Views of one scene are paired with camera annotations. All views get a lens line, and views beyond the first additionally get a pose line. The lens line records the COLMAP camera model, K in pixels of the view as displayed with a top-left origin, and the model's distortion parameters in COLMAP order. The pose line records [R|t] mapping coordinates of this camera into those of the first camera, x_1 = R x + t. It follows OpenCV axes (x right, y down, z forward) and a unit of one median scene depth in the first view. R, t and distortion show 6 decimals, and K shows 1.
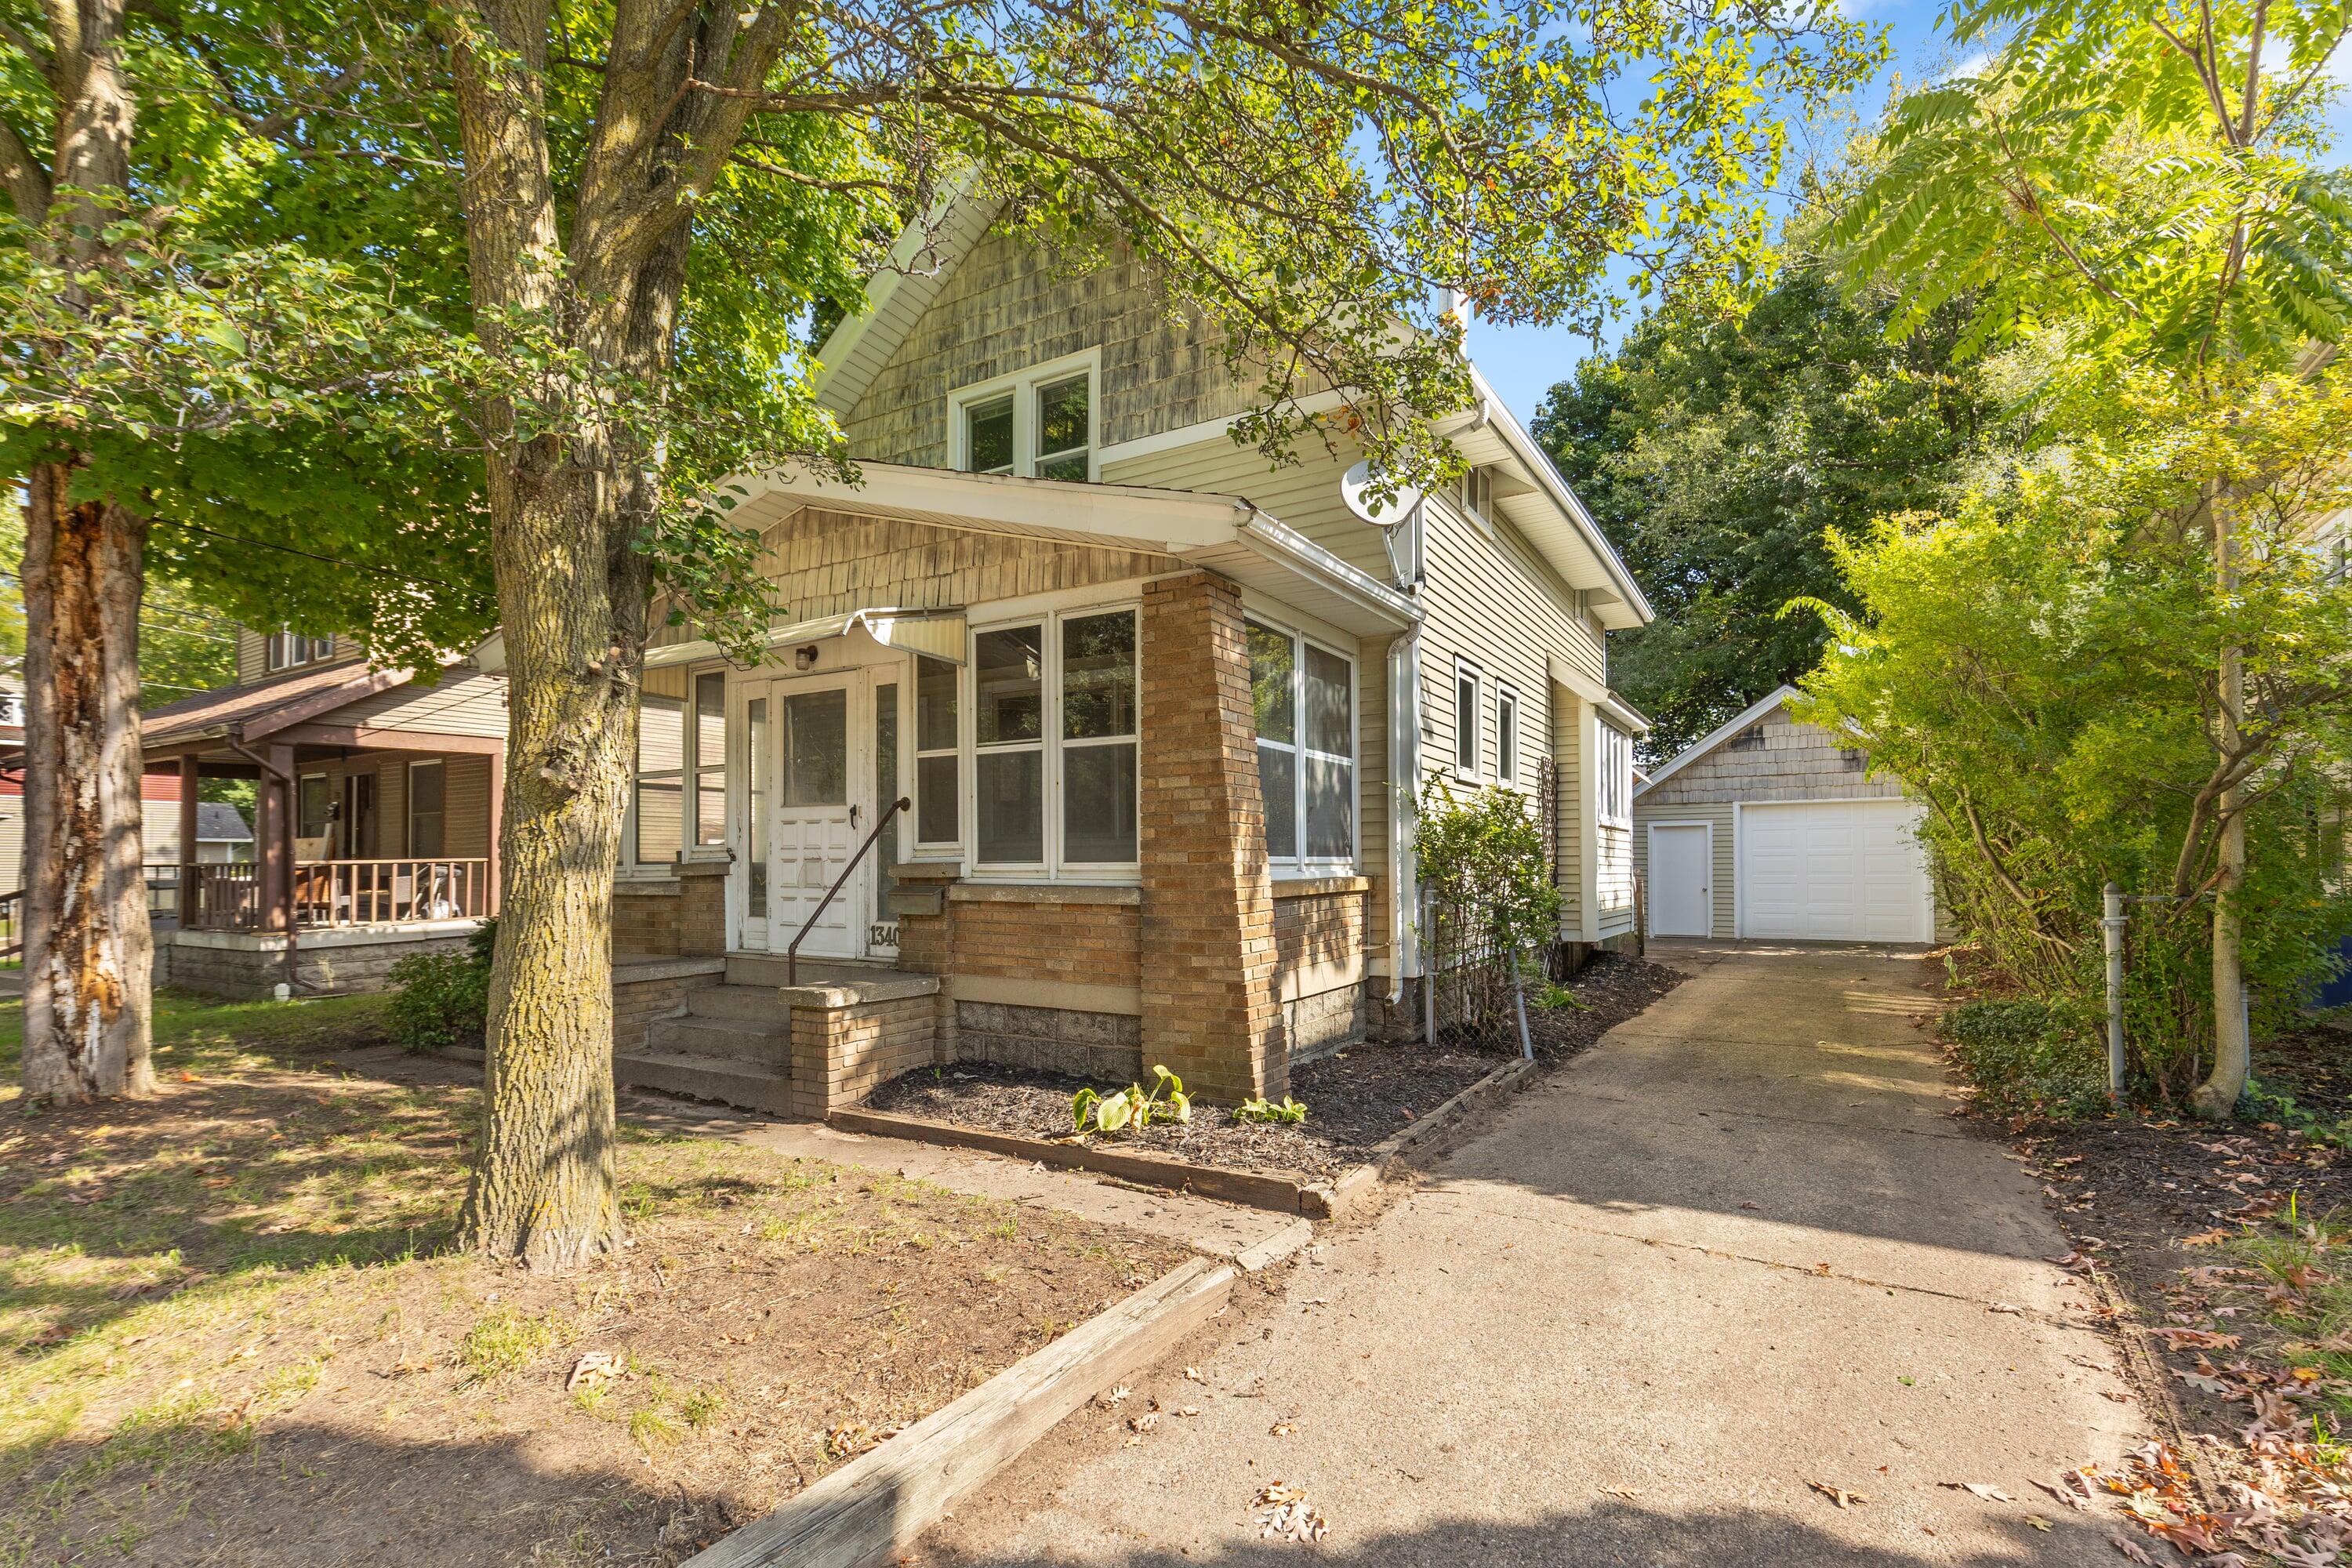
lens RADIAL K [[1059.6, 0, 1217.8], [0, 1059.6, 866.7], [0, 0, 1]] dist [0.005594, -0.000384]
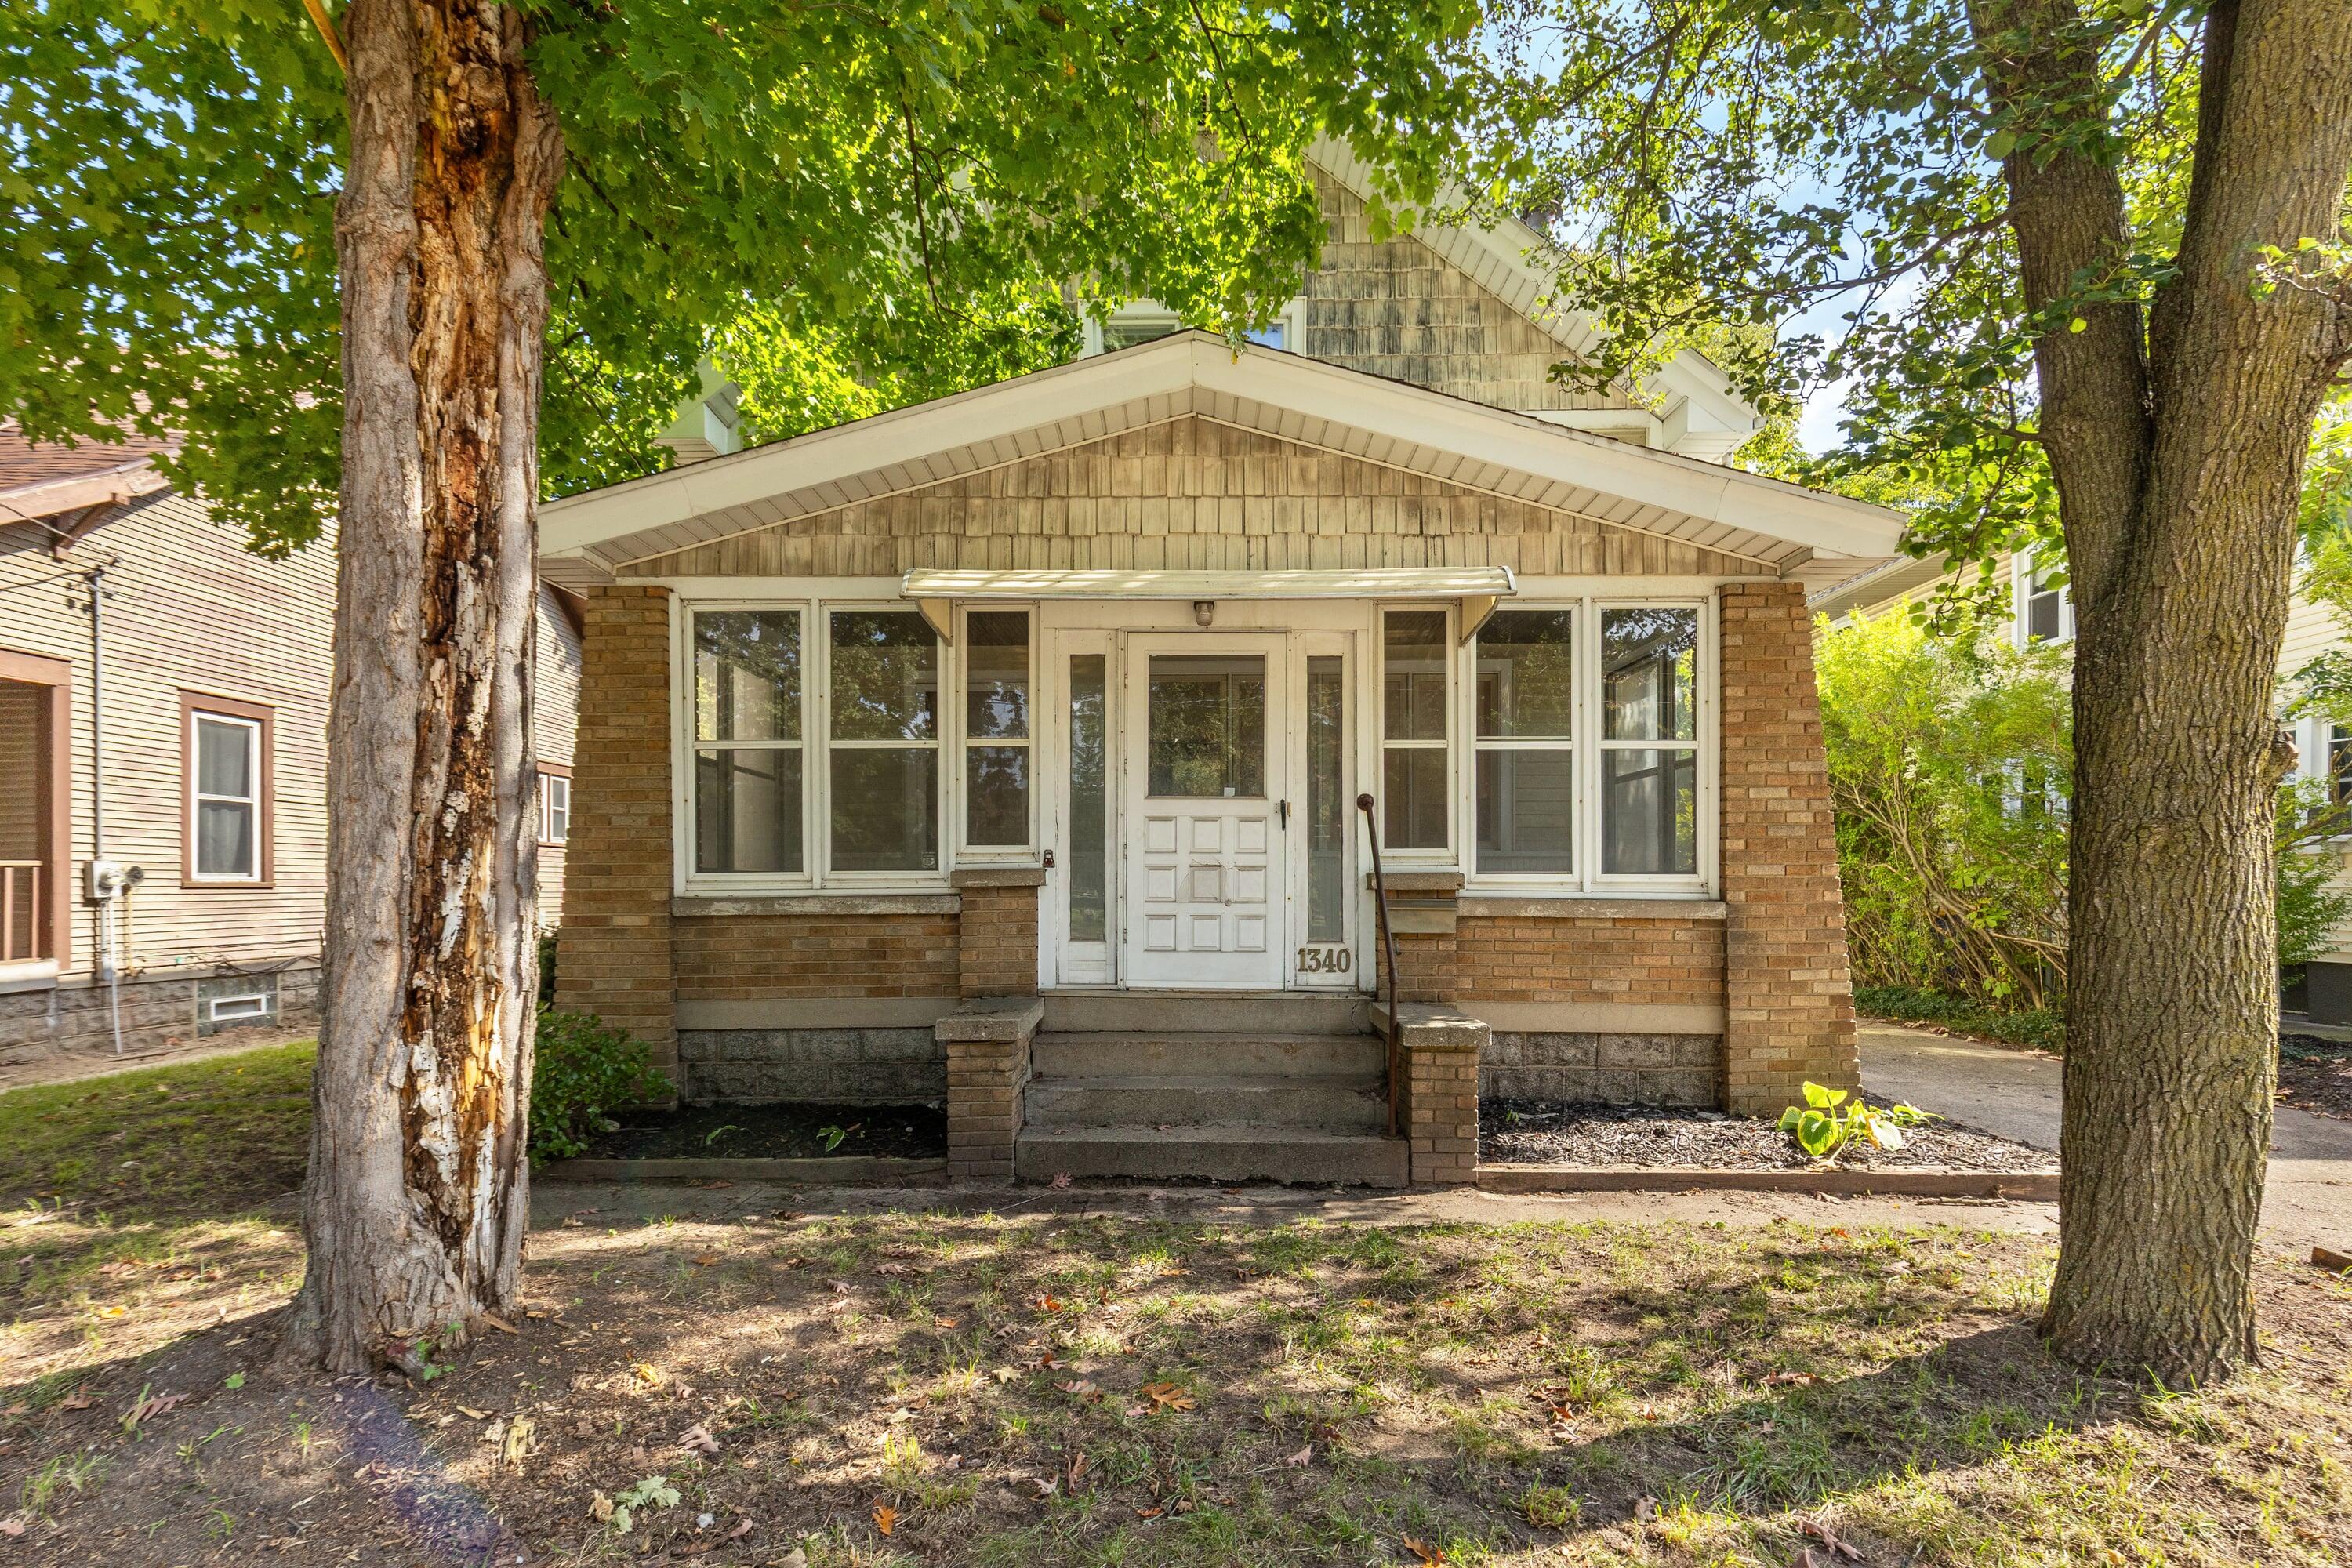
lens RADIAL K [[1059.6, 0, 1193.7], [0, 1059.6, 909.6], [0, 0, 1]] dist [0.005594, -0.000384]
pose [[0.875590, -0.002775, 0.483047, -0.895136], [-0.005467, 0.999863, 0.015653, 0.014218], [-0.483024, -0.016346, 0.875455, 0.364965]]
